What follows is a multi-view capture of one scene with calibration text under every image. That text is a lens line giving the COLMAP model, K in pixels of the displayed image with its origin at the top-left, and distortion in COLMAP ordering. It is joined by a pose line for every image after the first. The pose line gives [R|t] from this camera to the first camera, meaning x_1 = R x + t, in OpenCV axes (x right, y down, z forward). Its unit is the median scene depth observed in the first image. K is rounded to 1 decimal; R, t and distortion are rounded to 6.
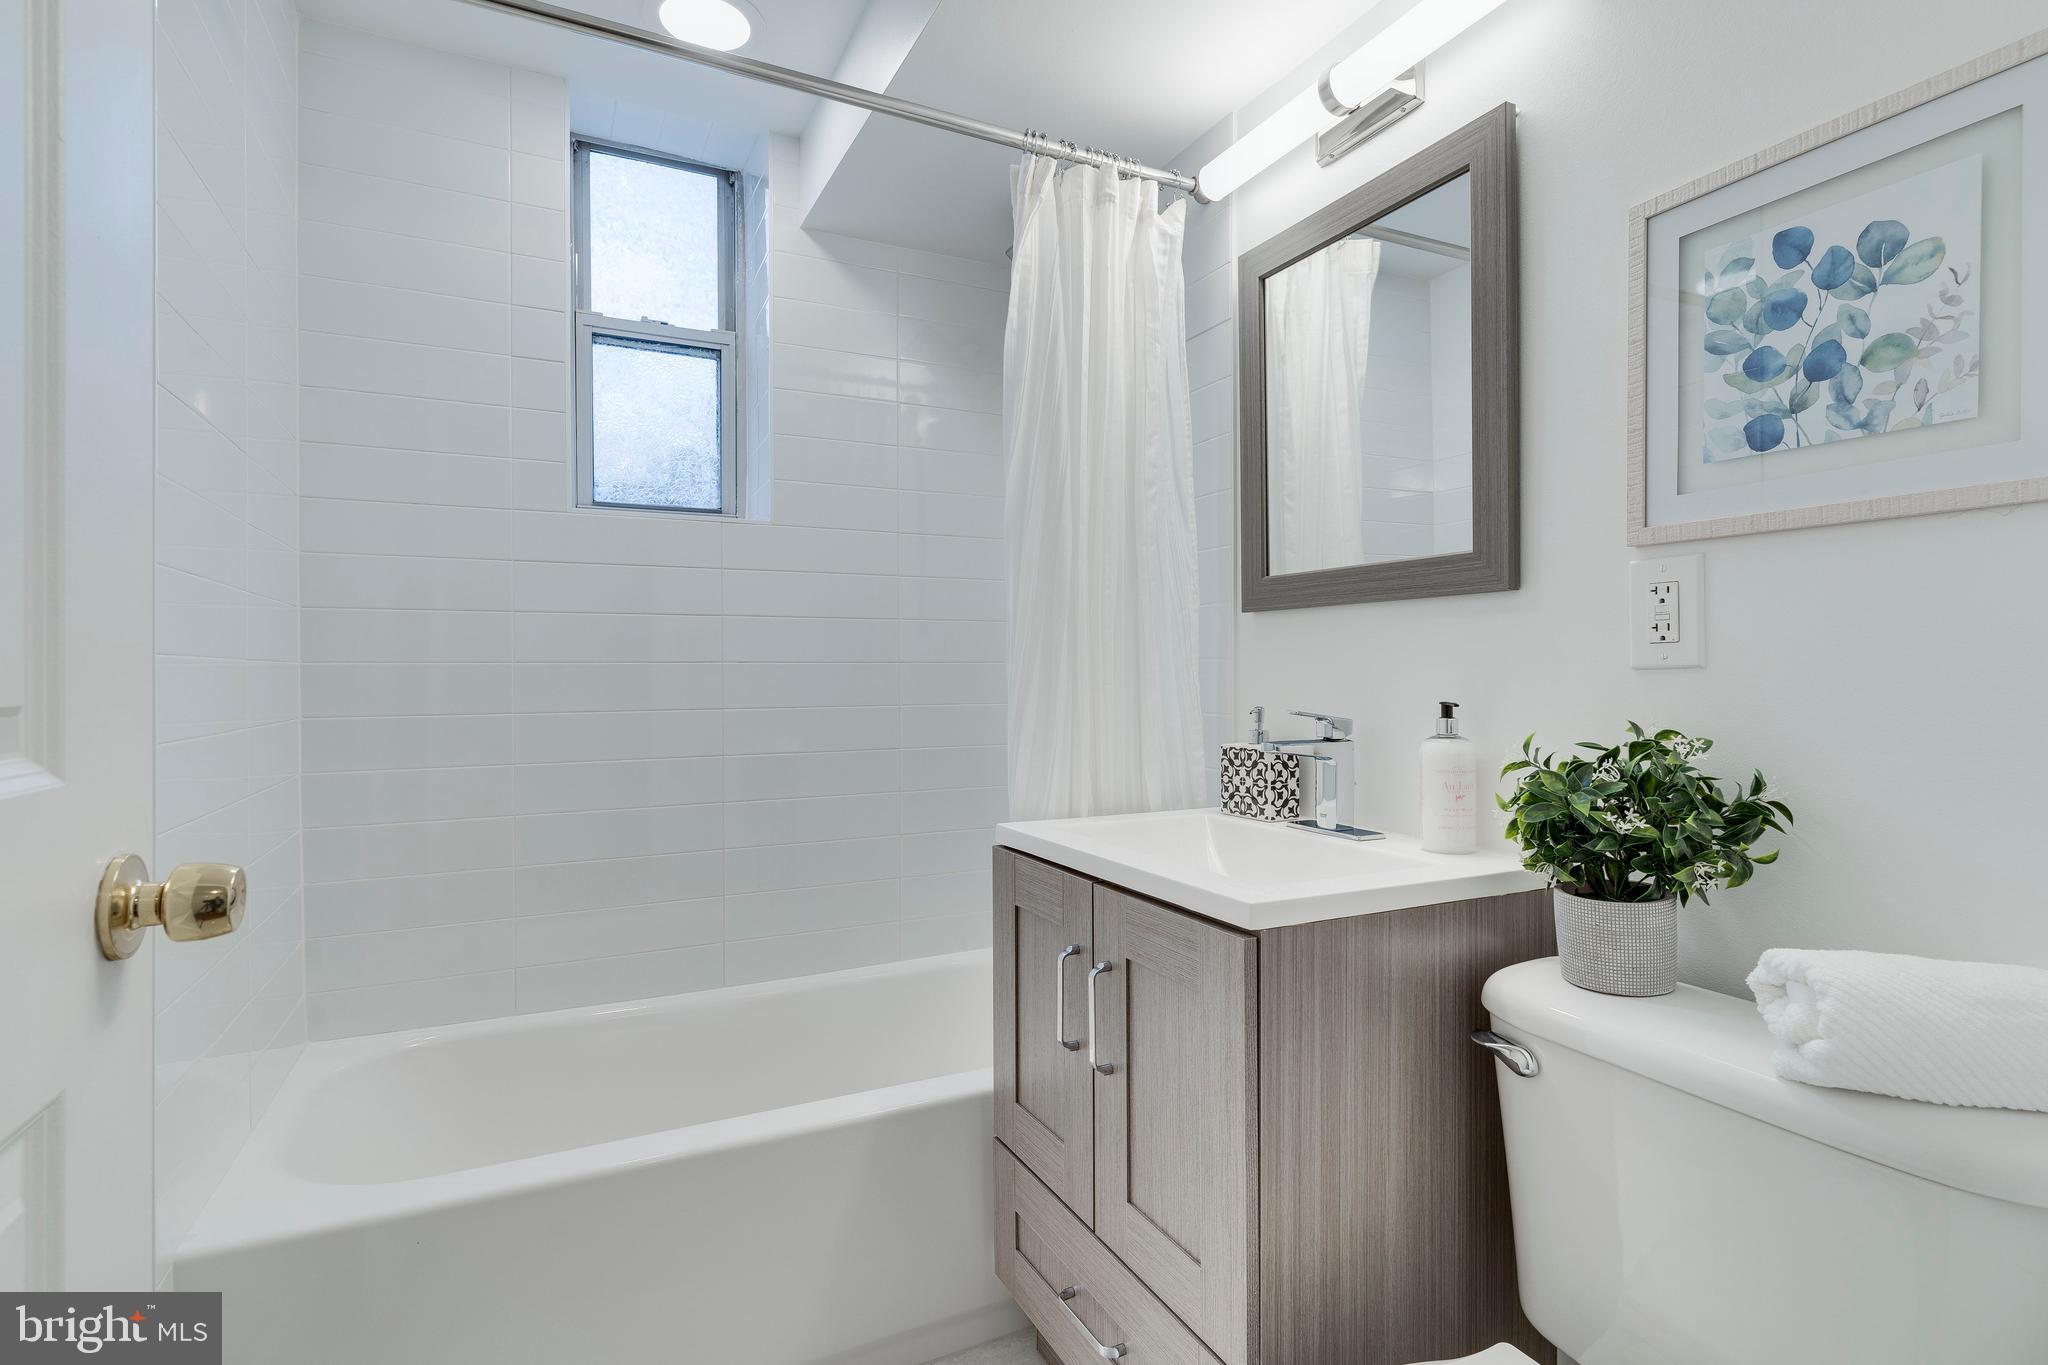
lens RADIAL K [[983.7, 0, 1021.6], [0, 983.7, 674.8], [0, 0, 1]] dist [0.001778, 0.000038]
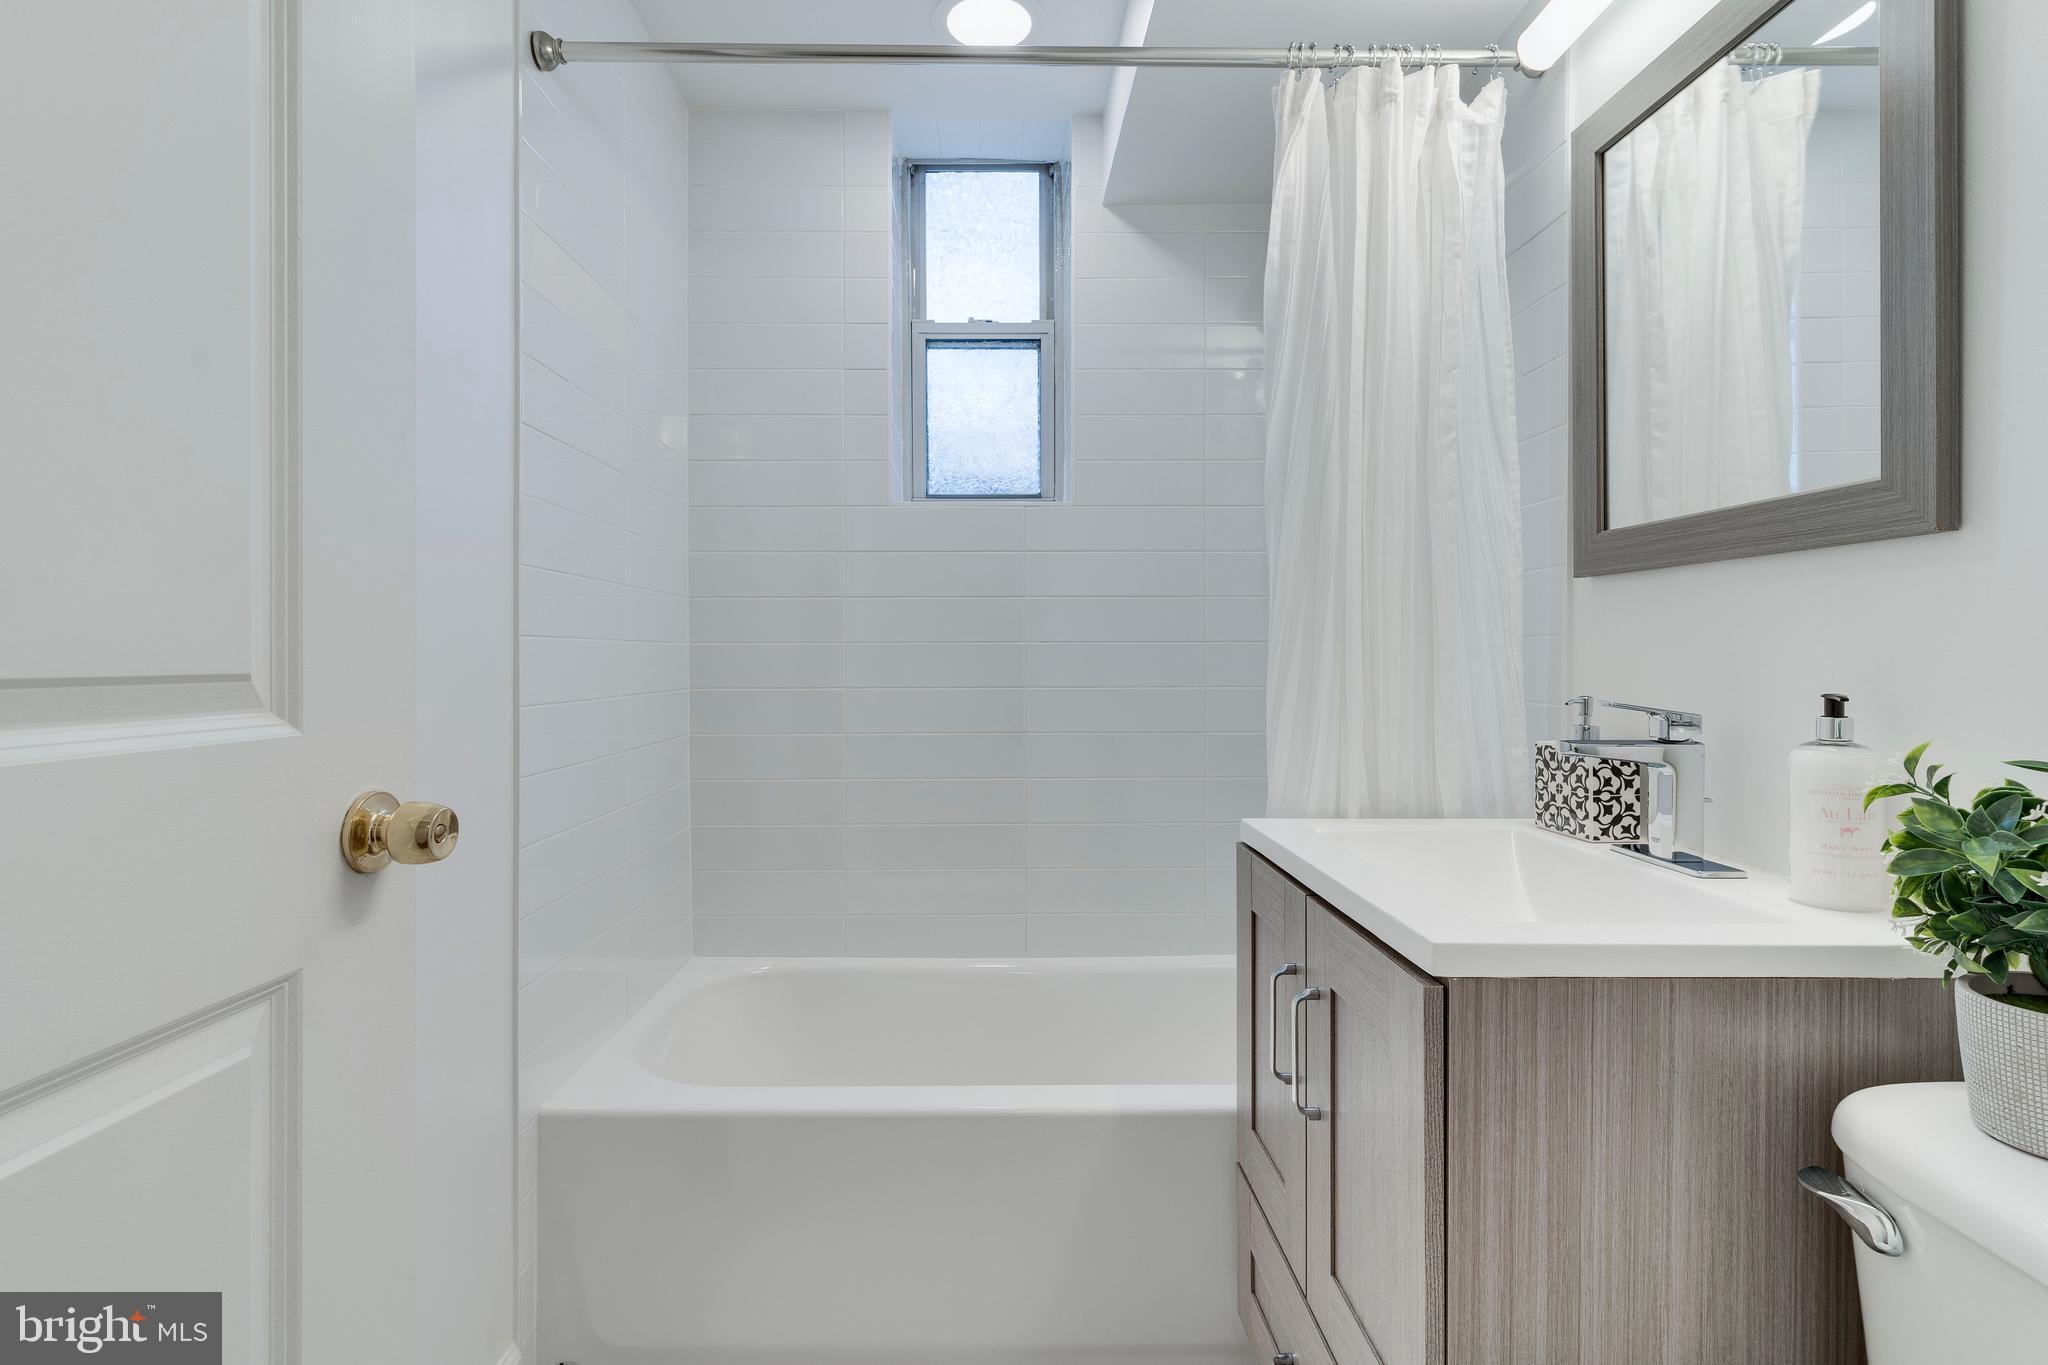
lens RADIAL K [[979.7, 0, 1014.9], [0, 979.7, 660.0], [0, 0, 1]] dist [0.002577, 0.000088]
pose [[0.902255, 0.005203, -0.431170, 0.165918], [-0.003322, 0.999981, 0.005117, 0.001053], [0.431189, -0.003185, 0.902256, 0.088297]]
